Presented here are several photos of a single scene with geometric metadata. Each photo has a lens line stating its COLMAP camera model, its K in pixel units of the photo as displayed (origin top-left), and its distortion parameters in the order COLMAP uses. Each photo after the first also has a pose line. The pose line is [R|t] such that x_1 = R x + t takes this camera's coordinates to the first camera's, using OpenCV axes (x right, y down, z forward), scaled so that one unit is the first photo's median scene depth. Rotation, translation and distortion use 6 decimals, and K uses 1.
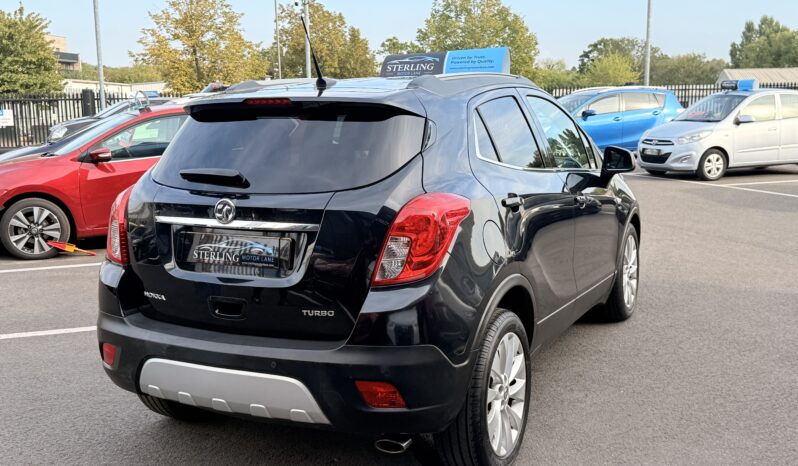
lens RADIAL K [[803.3, 0, 399.0], [0, 803.3, 233.0], [0, 0, 1]] dist [0.177469, -0.396417]
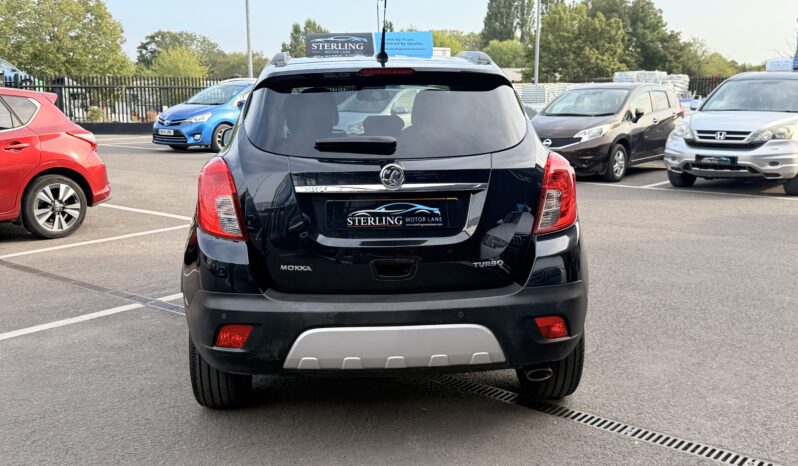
lens RADIAL K [[803.3, 0, 399.0], [0, 803.3, 233.0], [0, 0, 1]] dist [0.177469, -0.396417]
pose [[0.865254, -0.072439, 0.496073, -0.445476], [0.068882, 0.997299, 0.025487, 0.012470], [-0.496580, 0.012118, 0.867907, 0.062346]]
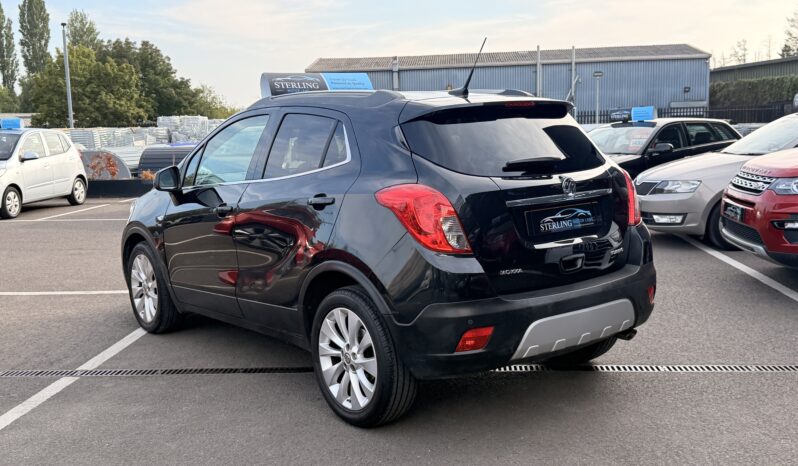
lens RADIAL K [[803.3, 0, 399.0], [0, 803.3, 233.0], [0, 0, 1]] dist [0.177469, -0.396417]
pose [[0.425168, -0.112611, 0.898082, -0.913129], [0.167013, 0.984953, 0.044436, -0.035000], [-0.889572, 0.131098, 0.437578, 0.425350]]
